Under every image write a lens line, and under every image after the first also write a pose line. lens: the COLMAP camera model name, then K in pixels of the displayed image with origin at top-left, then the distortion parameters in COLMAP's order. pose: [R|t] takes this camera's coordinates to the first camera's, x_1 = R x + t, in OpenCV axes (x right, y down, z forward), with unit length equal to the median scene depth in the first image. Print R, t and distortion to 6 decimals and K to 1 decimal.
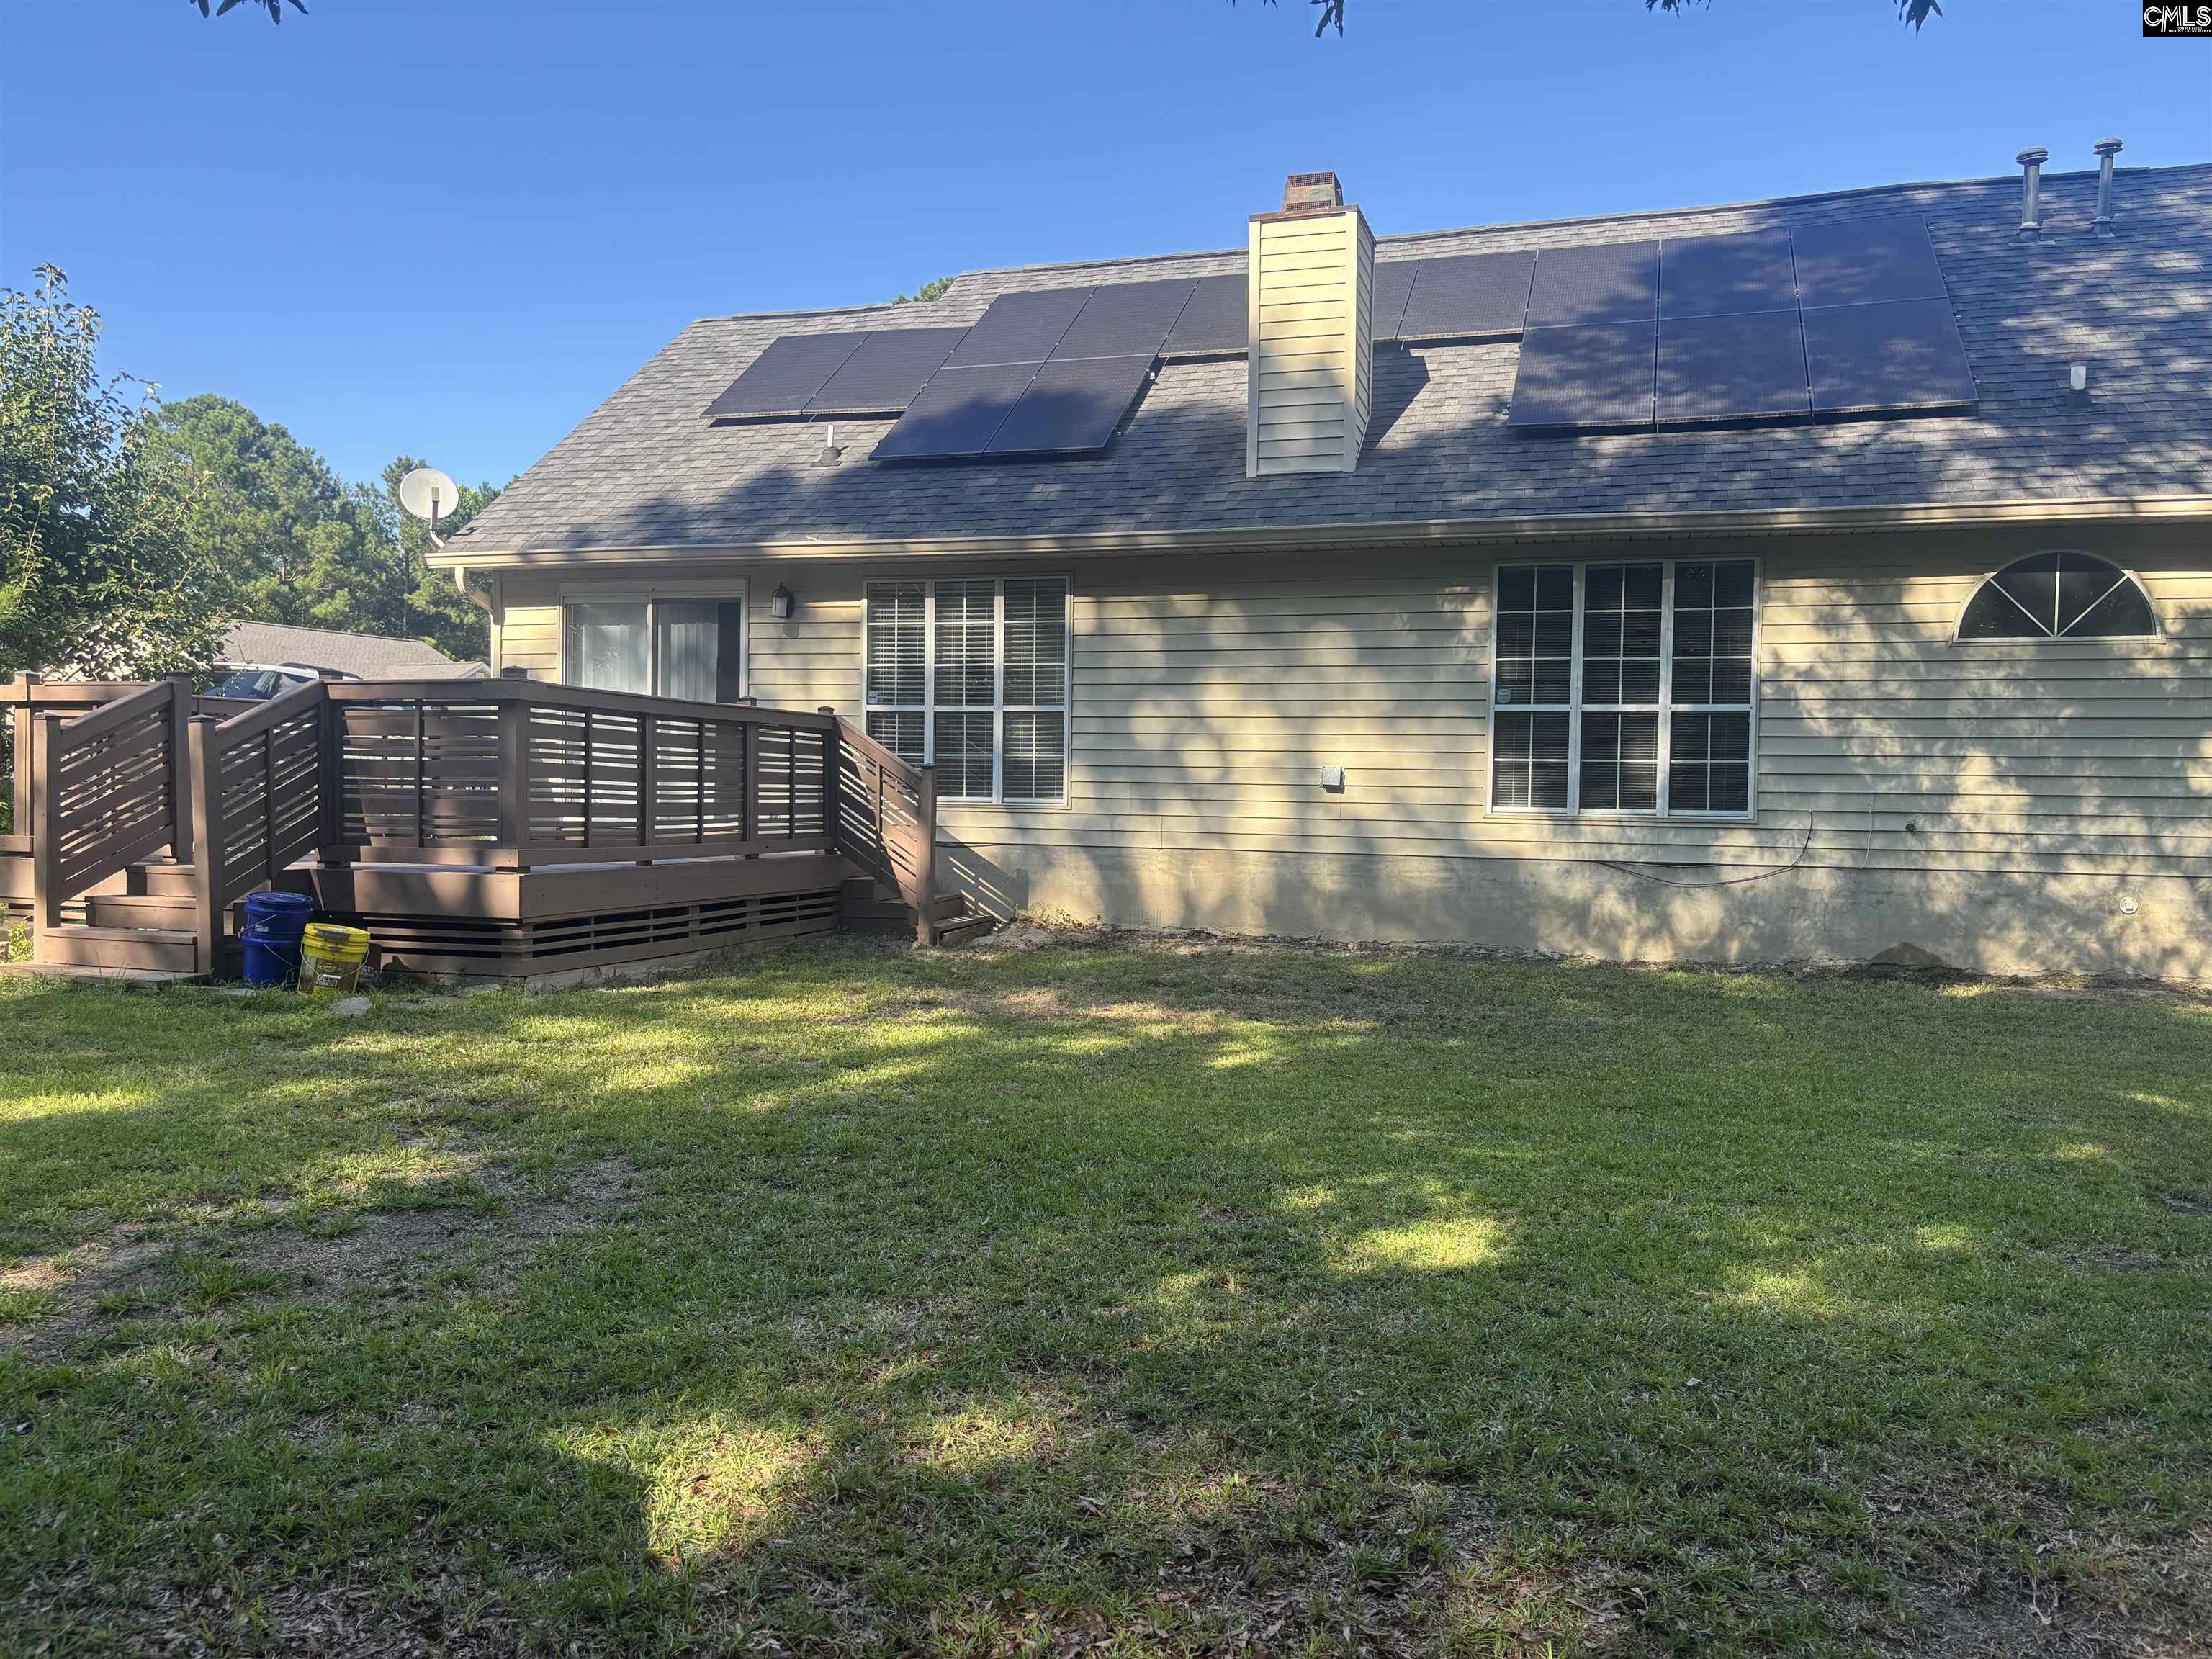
lens RADIAL K [[1673.2, 0, 1081.2], [0, 1673.2, 837.8], [0, 0, 1]] dist [0.039474, -0.040687]
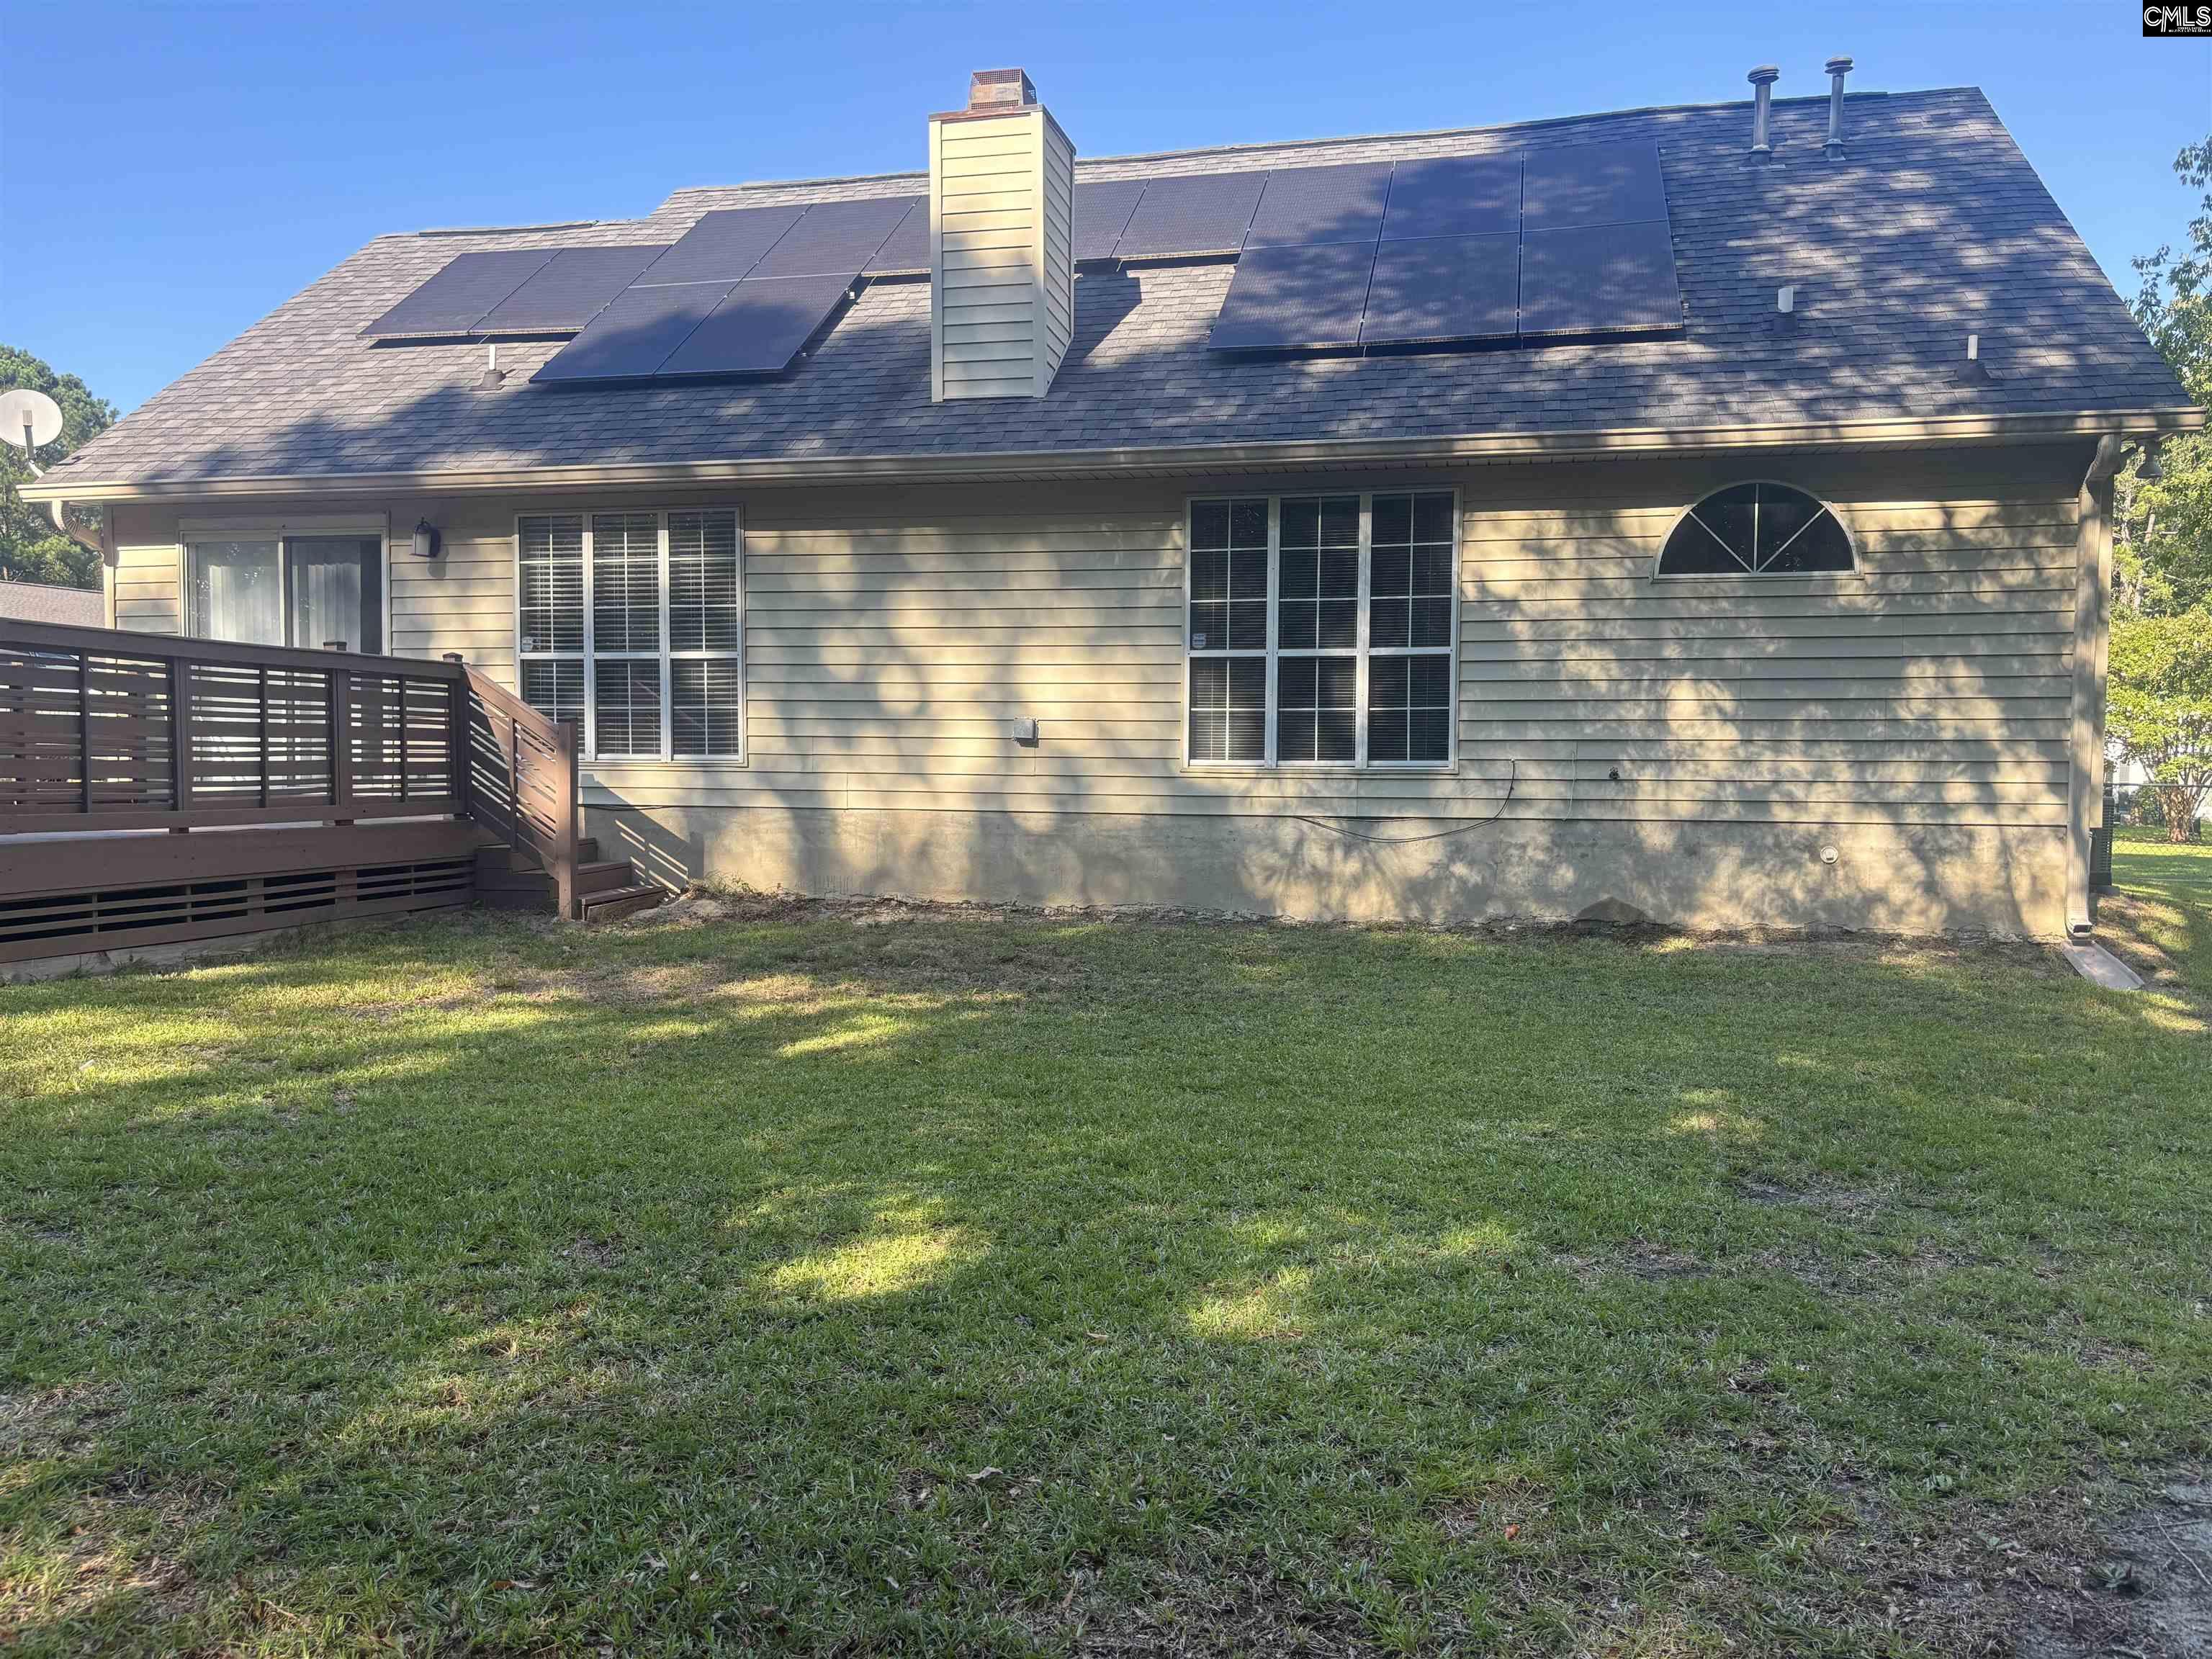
lens RADIAL K [[1674.0, 0, 1106.0], [0, 1674.0, 829.5], [0, 0, 1]] dist [0.040757, -0.034869]
pose [[0.996535, -0.013615, 0.082054, 0.116441], [0.012431, 0.999811, 0.014926, 0.005986], [-0.082242, -0.013854, 0.996516, 0.075471]]
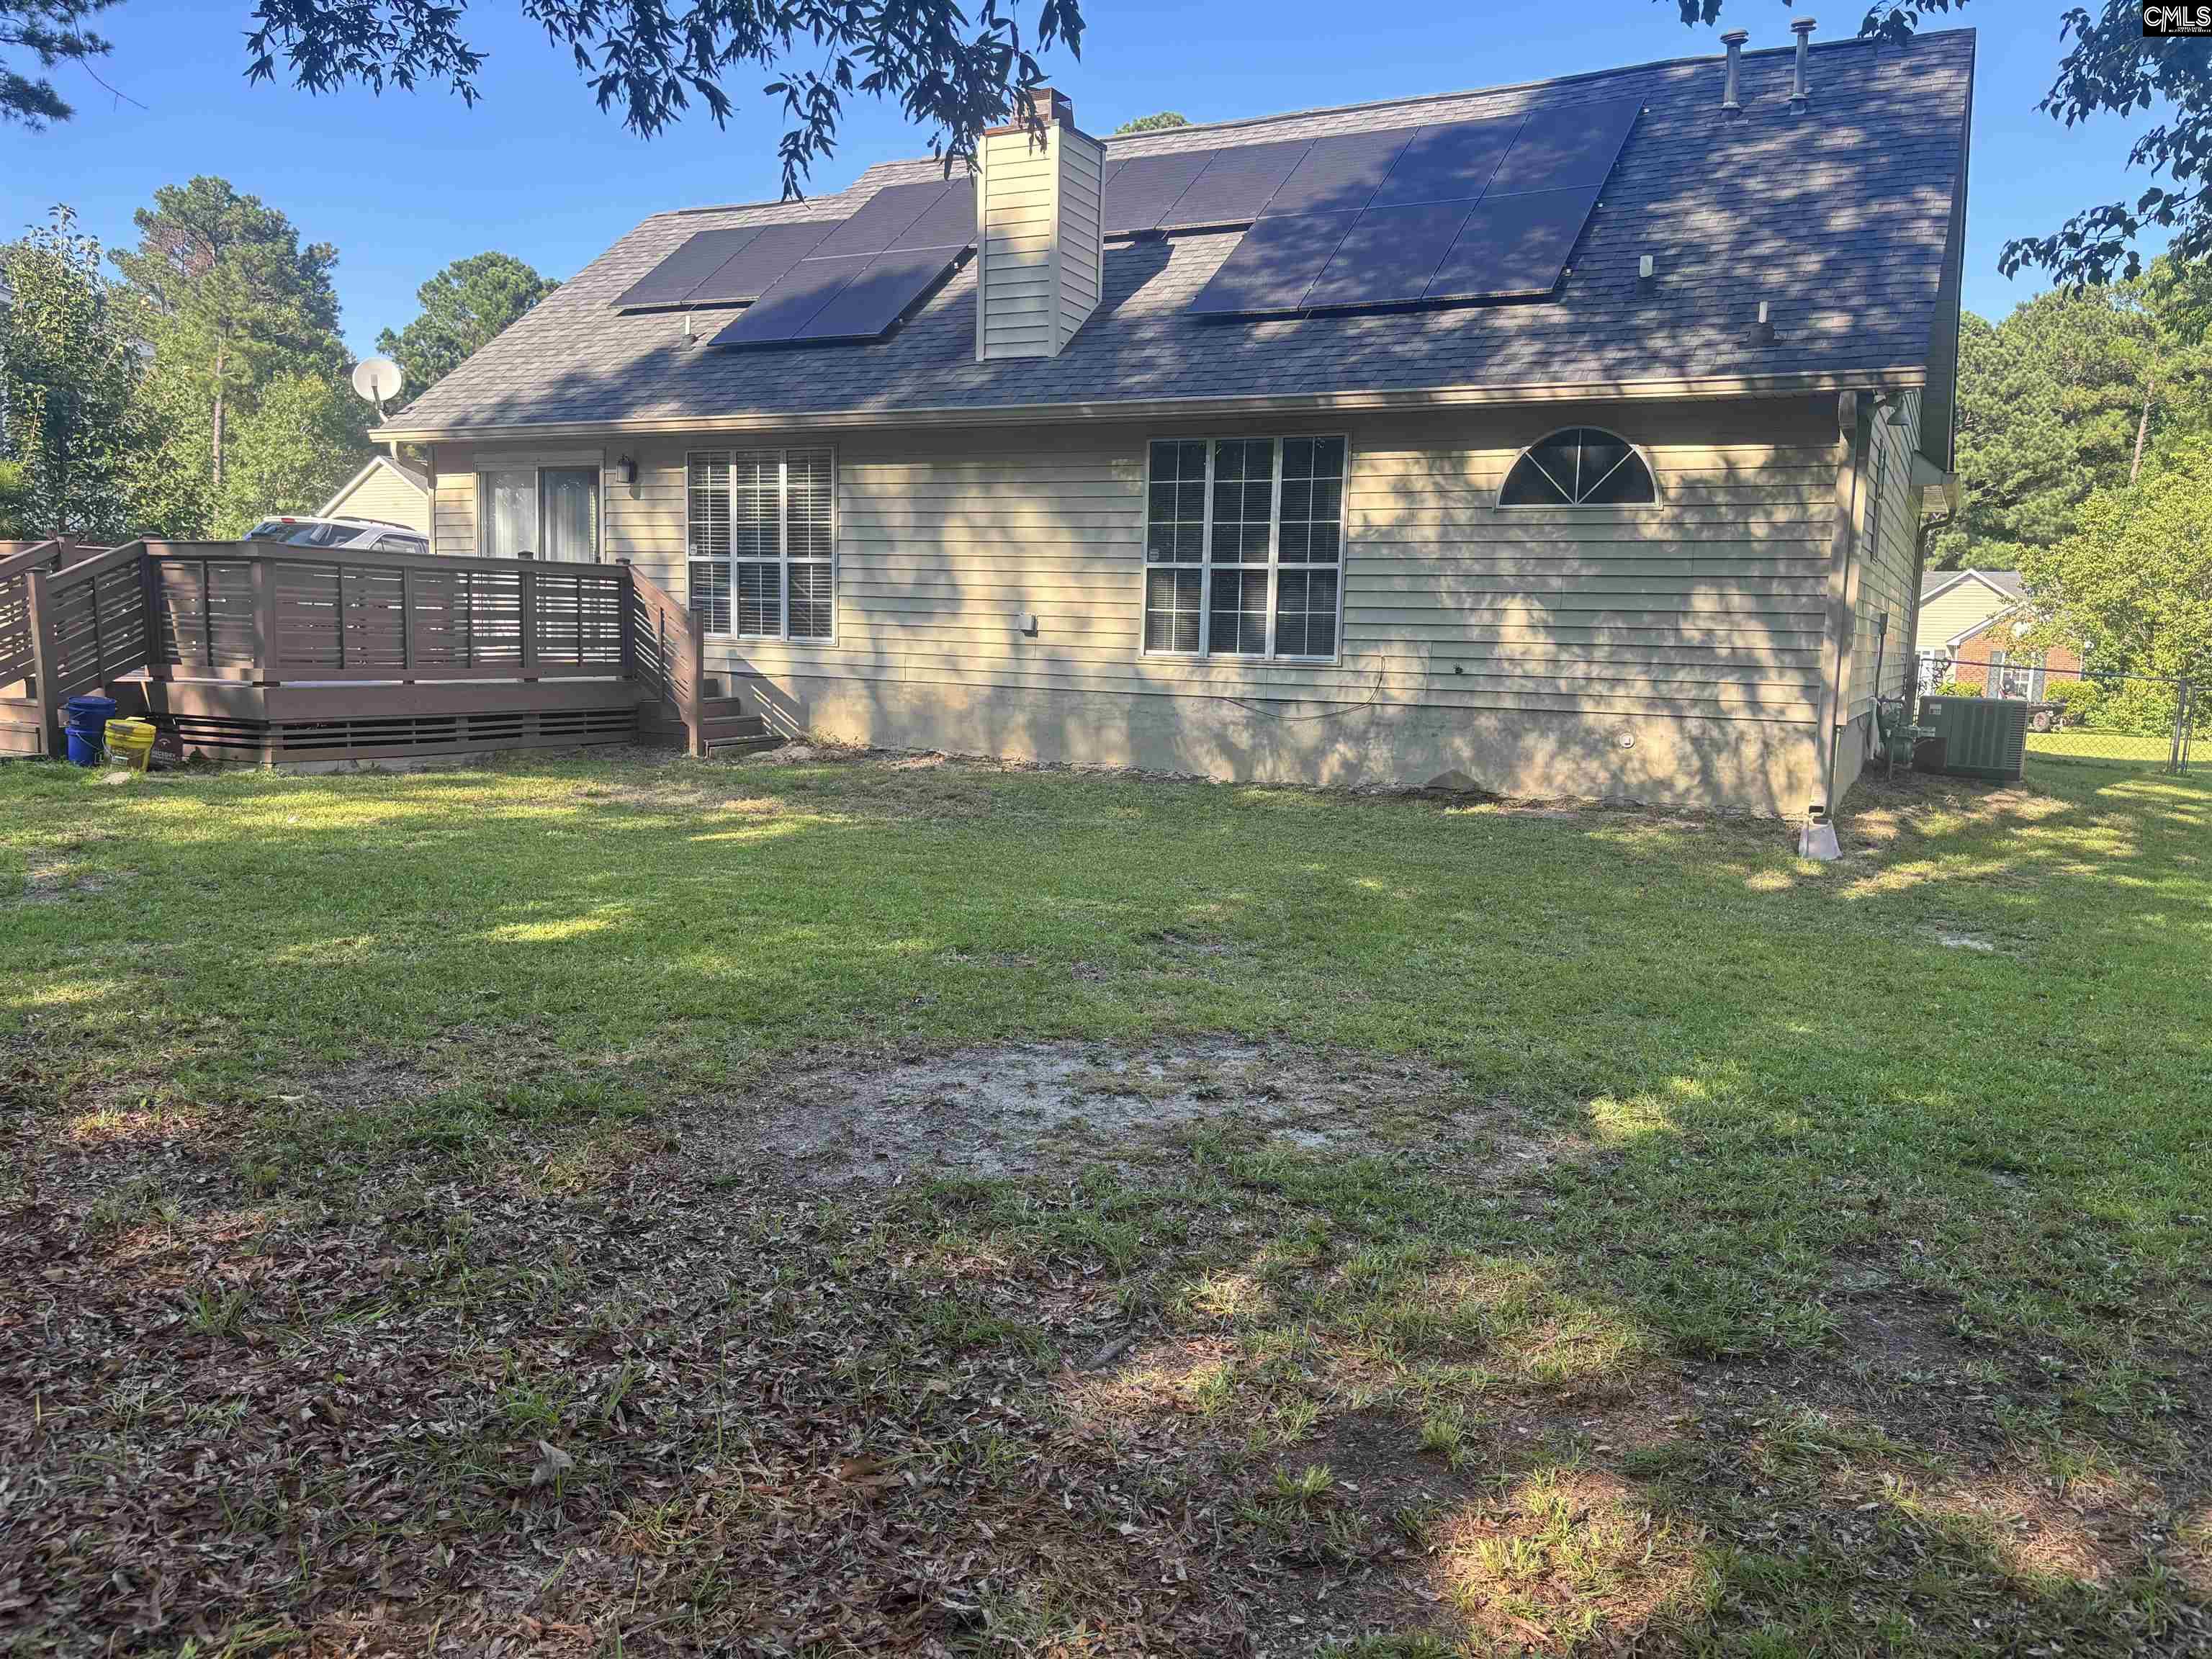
lens RADIAL K [[1687.0, 0, 1107.5], [0, 1687.0, 819.5], [0, 0, 1]] dist [0.038626, -0.042693]
pose [[0.985859, 0.029470, -0.164963, 0.396366], [-0.015822, 0.996387, 0.083443, 0.002254], [0.166826, -0.079653, 0.982764, -0.165570]]
